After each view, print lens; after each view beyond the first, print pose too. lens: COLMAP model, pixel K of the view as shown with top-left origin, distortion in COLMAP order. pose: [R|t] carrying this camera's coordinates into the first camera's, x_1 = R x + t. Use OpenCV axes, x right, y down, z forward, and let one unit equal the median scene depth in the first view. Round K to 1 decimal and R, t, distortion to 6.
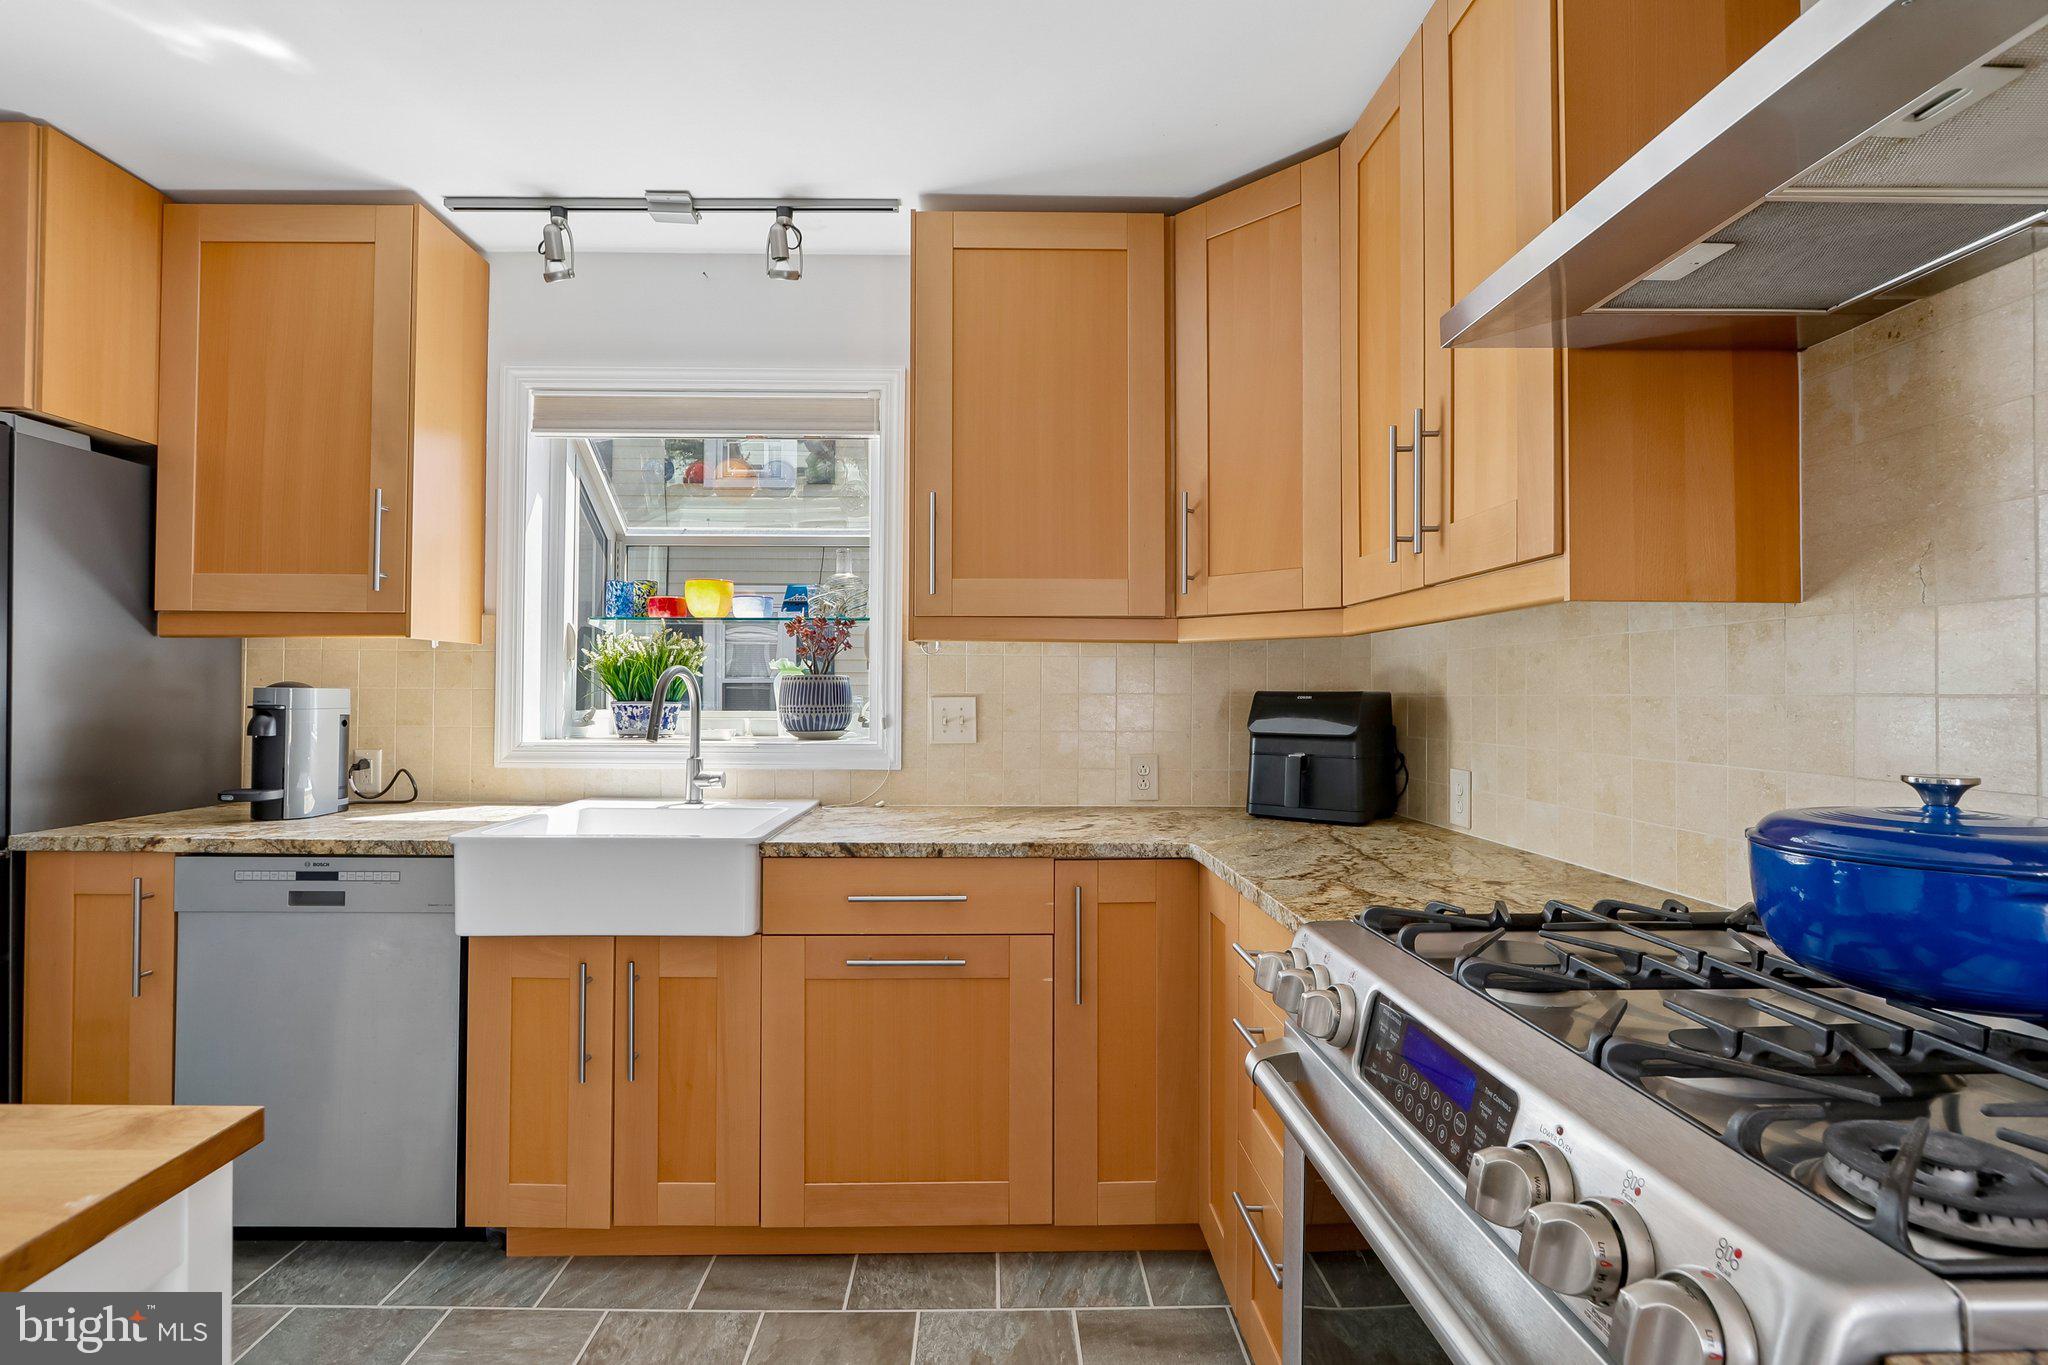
lens RADIAL K [[943.6, 0, 1008.9], [0, 943.6, 679.2], [0, 0, 1]] dist [-0.014967, 0.000248]
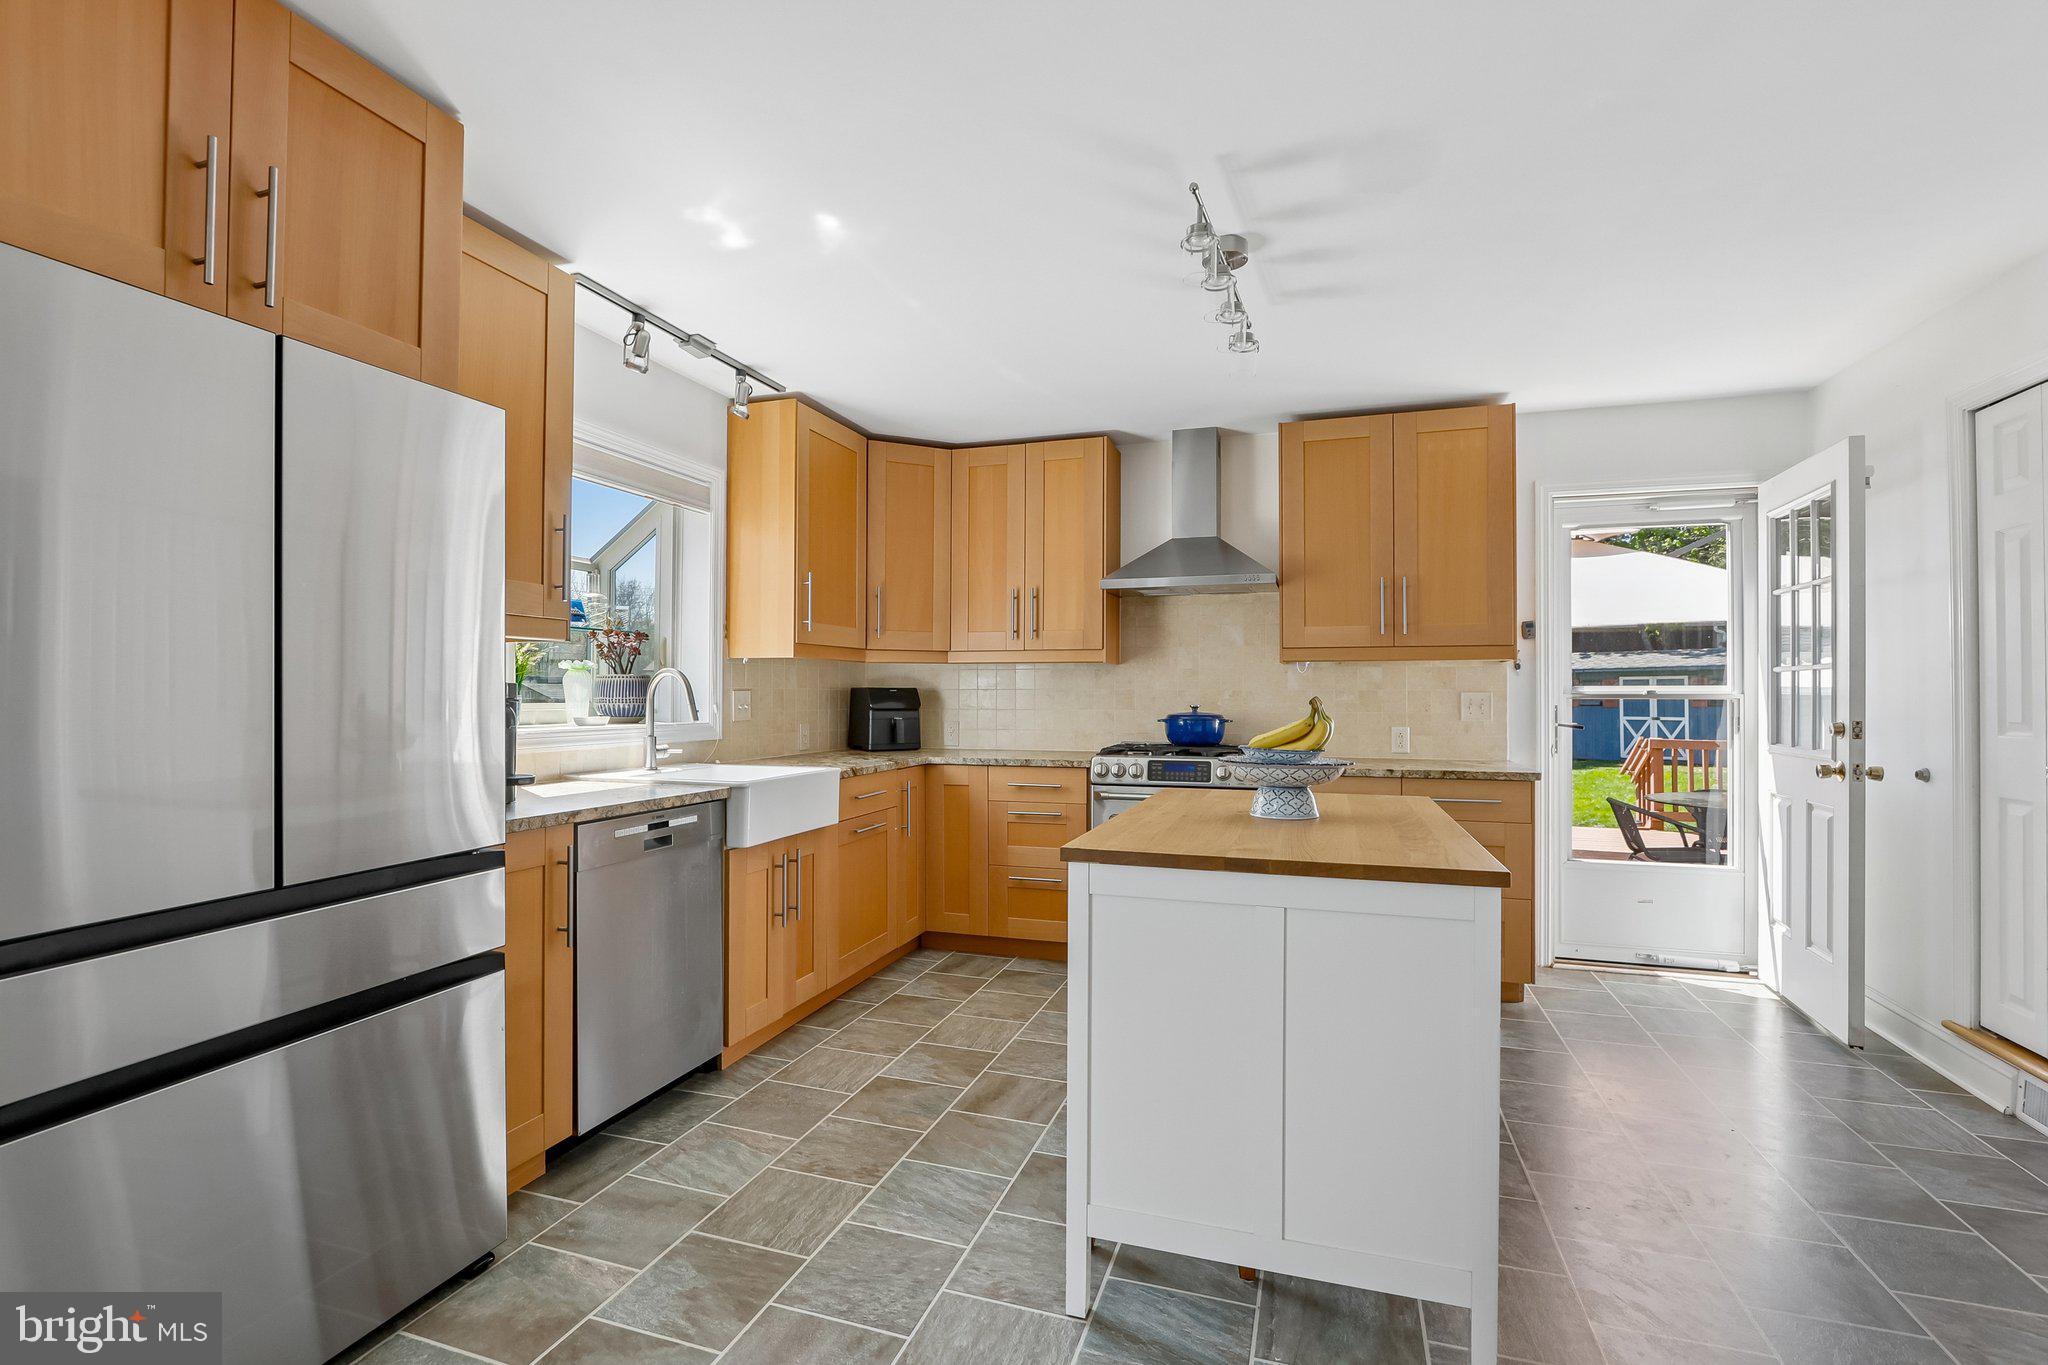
lens RADIAL K [[942.2, 0, 1009.3], [0, 942.2, 684.6], [0, 0, 1]] dist [-0.015002, 0.001373]
pose [[0.339921, 0.004597, 0.940443, -1.582359], [-0.015730, 0.999876, 0.000799, 0.001097], [-0.940322, -0.015065, 0.339952, 0.070422]]
